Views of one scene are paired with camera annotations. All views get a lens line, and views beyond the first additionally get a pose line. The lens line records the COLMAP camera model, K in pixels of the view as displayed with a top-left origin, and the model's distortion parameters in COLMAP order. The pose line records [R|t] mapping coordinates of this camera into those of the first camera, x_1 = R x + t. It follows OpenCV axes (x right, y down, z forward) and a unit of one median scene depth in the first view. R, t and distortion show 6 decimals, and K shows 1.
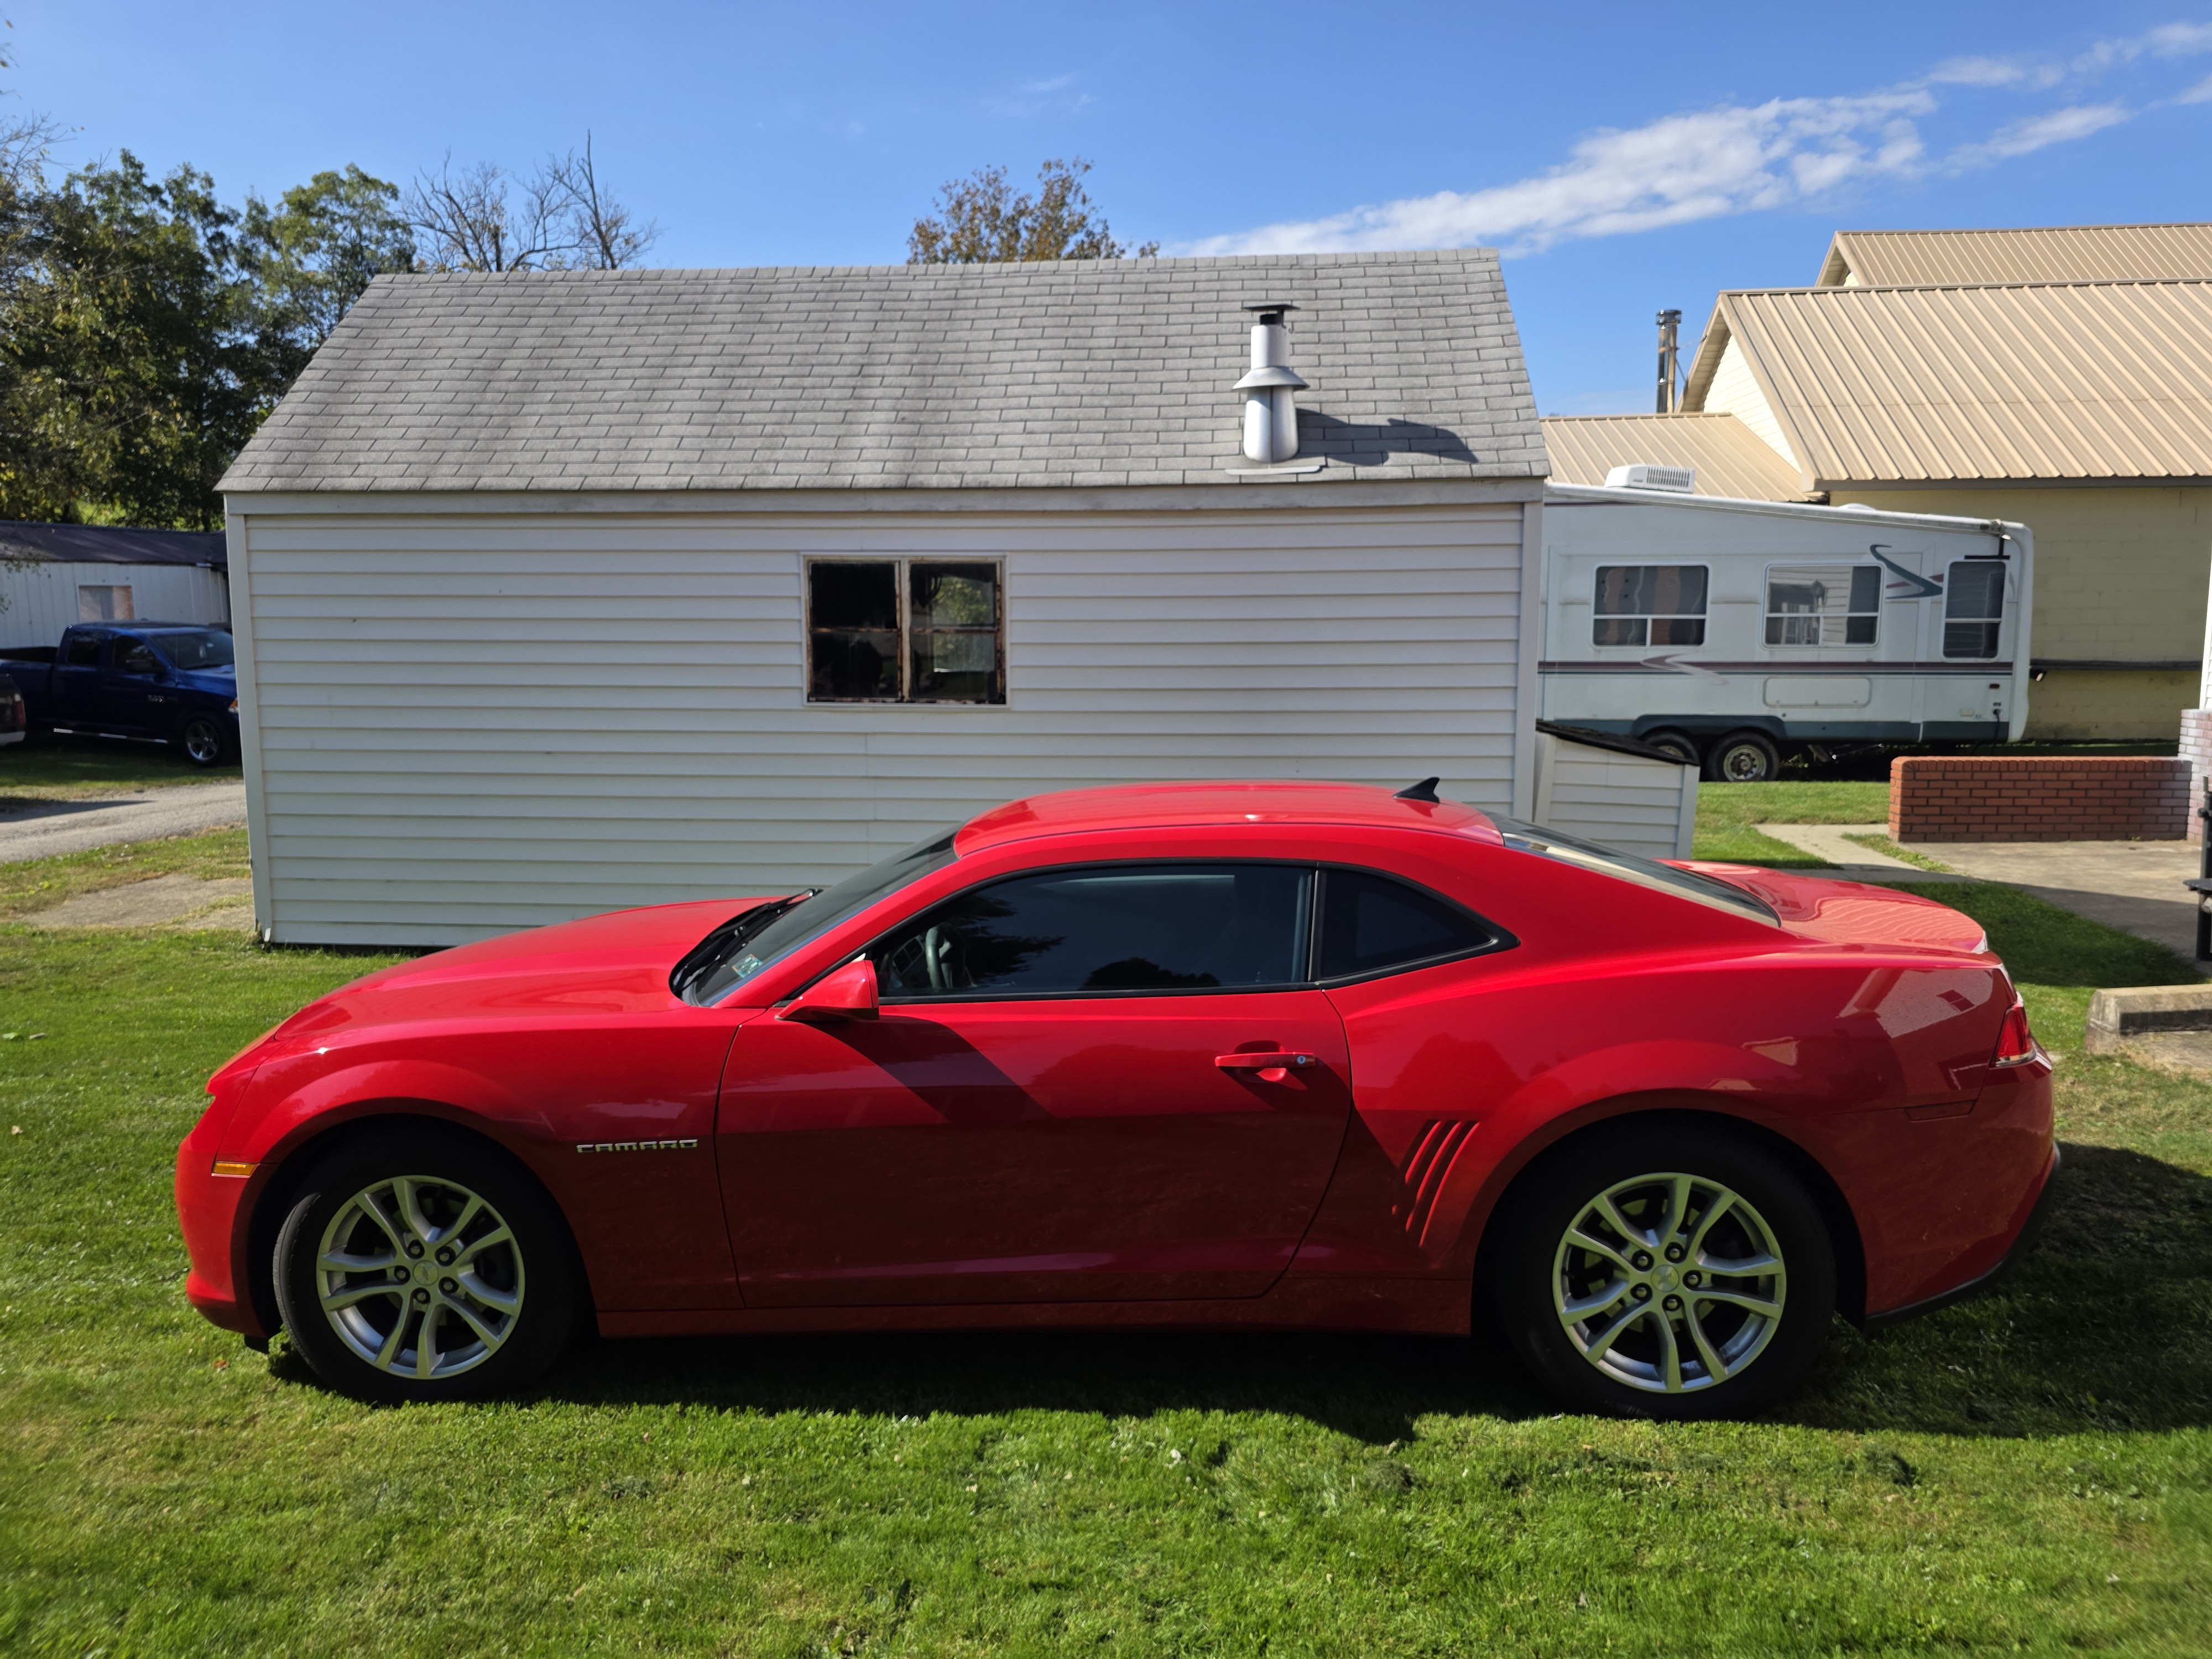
lens RADIAL K [[1475.2, 0, 1105.6], [0, 1475.2, 797.2], [0, 0, 1]] dist [0.053753, -0.051074]
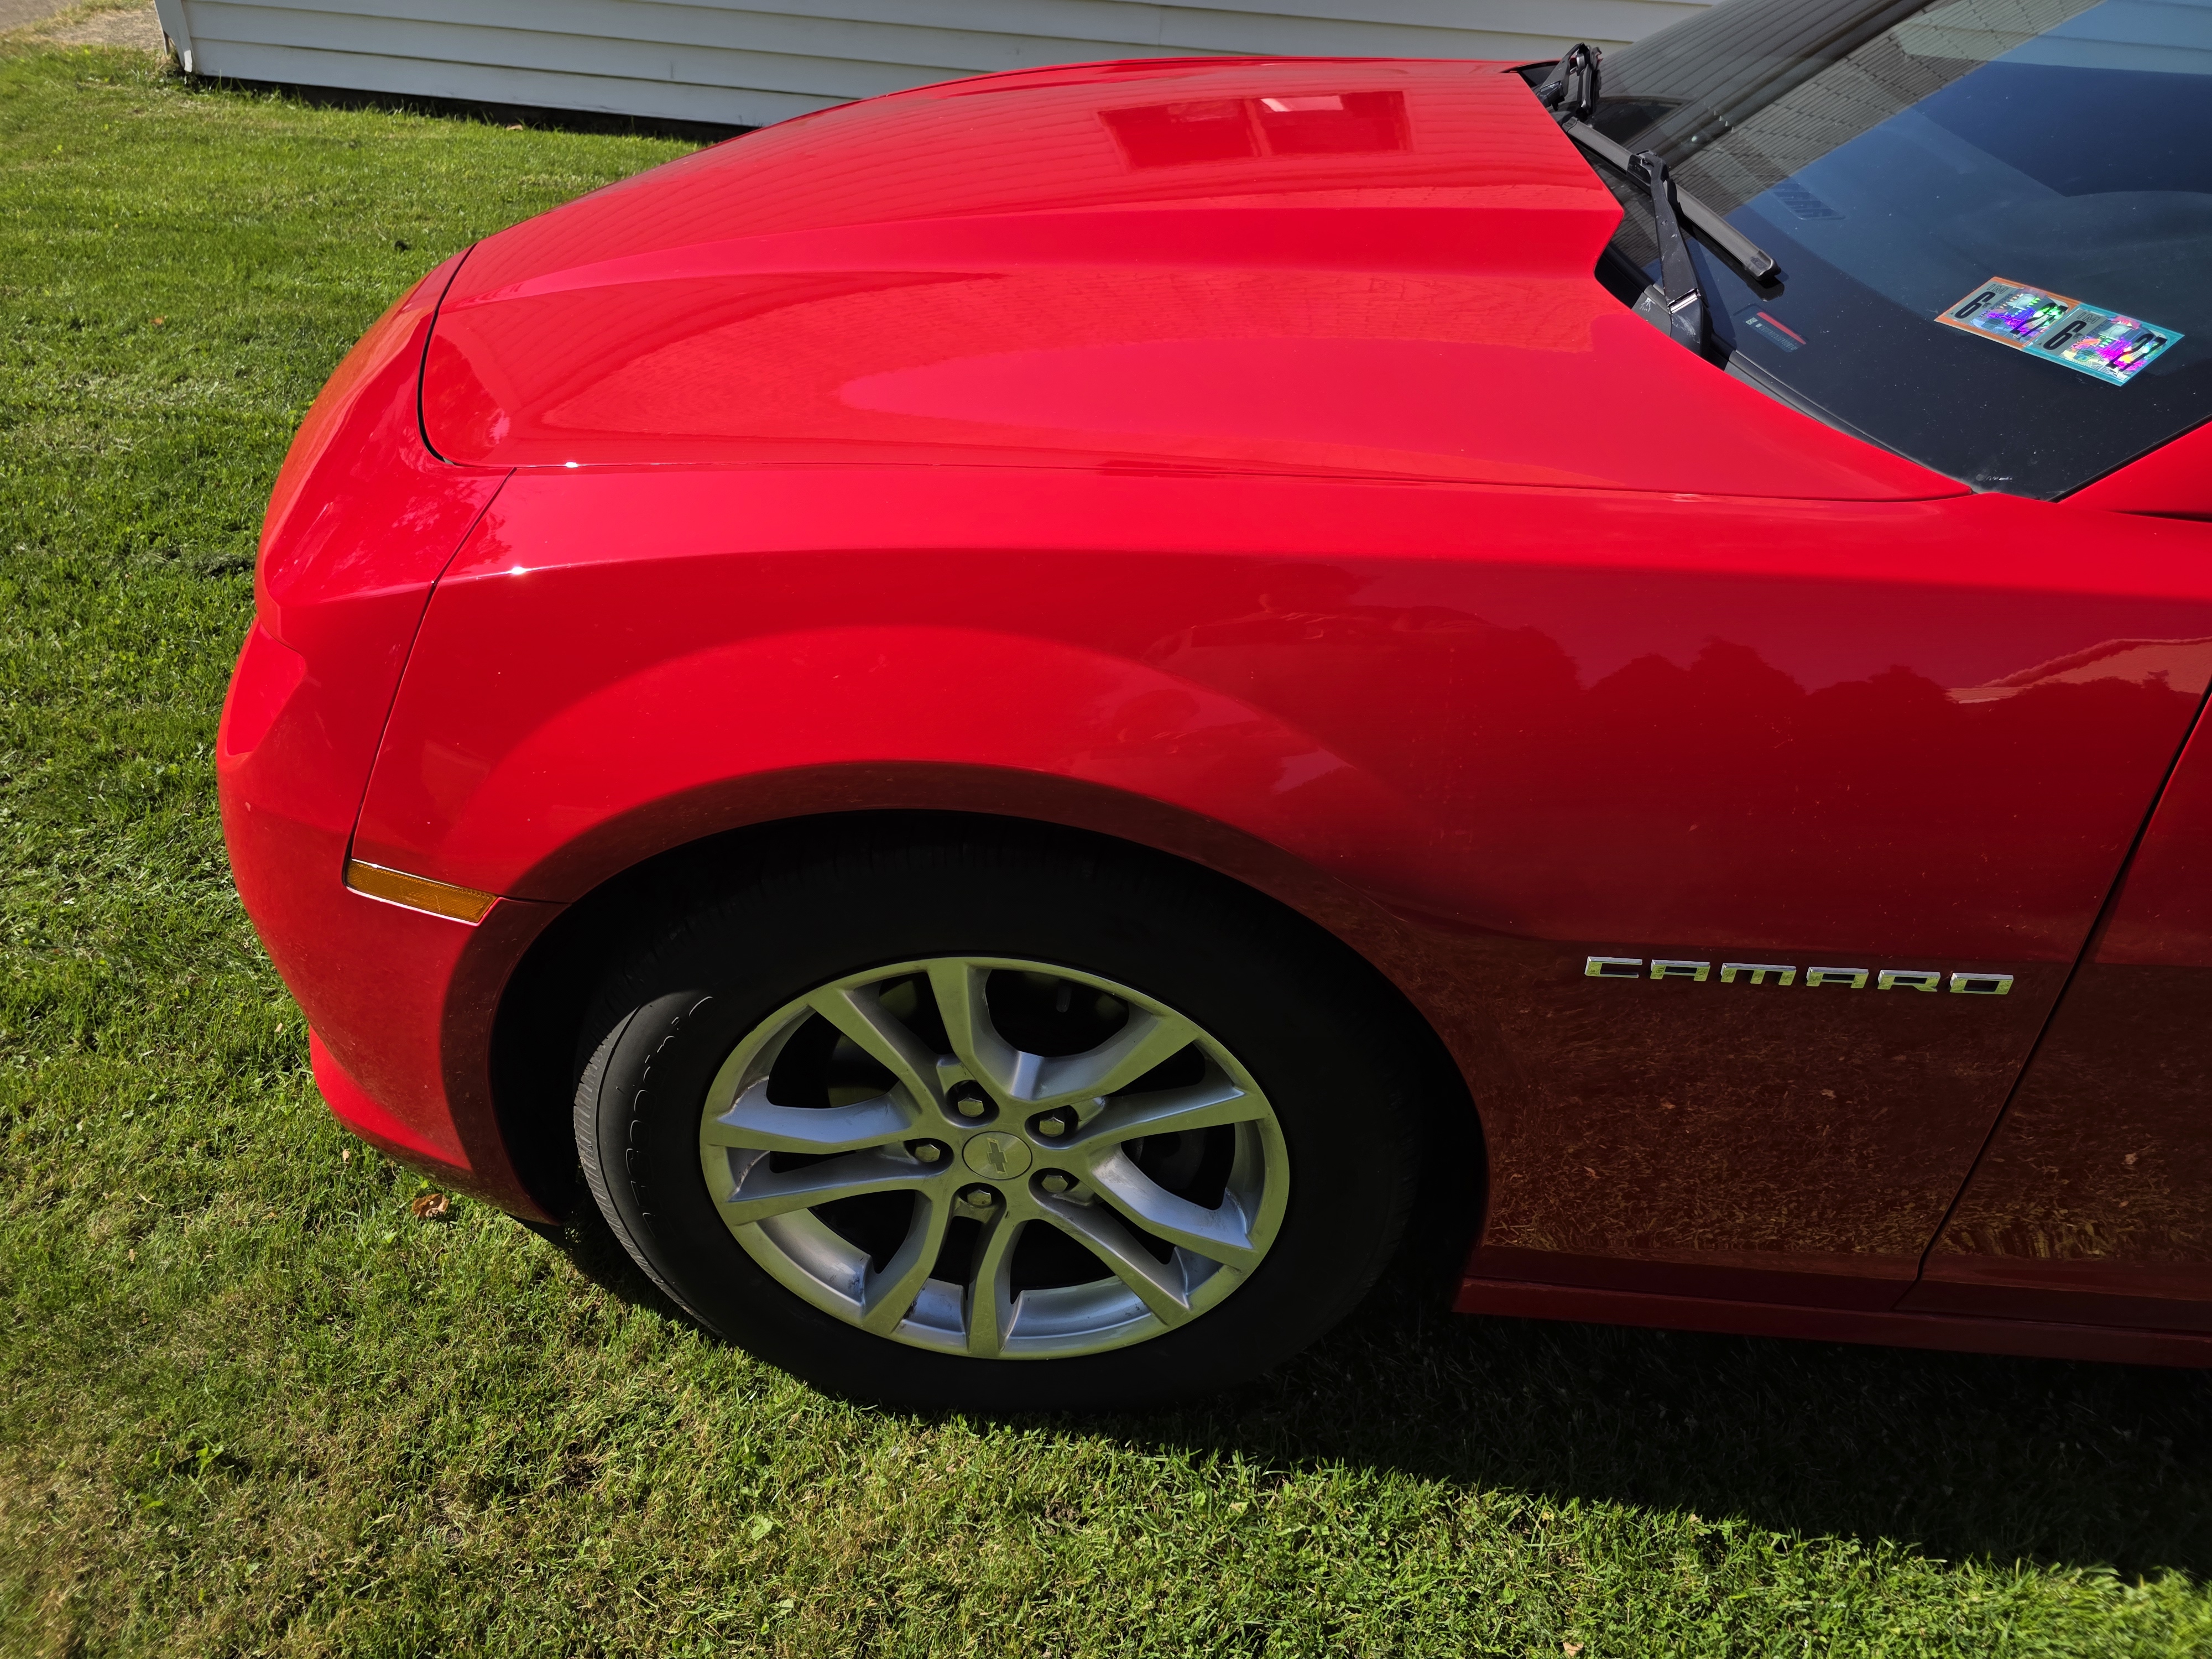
lens RADIAL K [[1475.2, 0, 1105.6], [0, 1475.2, 797.2], [0, 0, 1]] dist [0.053753, -0.051074]
pose [[0.998052, 0.051839, 0.034714, -0.227904], [-0.062228, 0.867104, 0.494225, 0.032124], [-0.004480, -0.495422, 0.868641, 0.372496]]
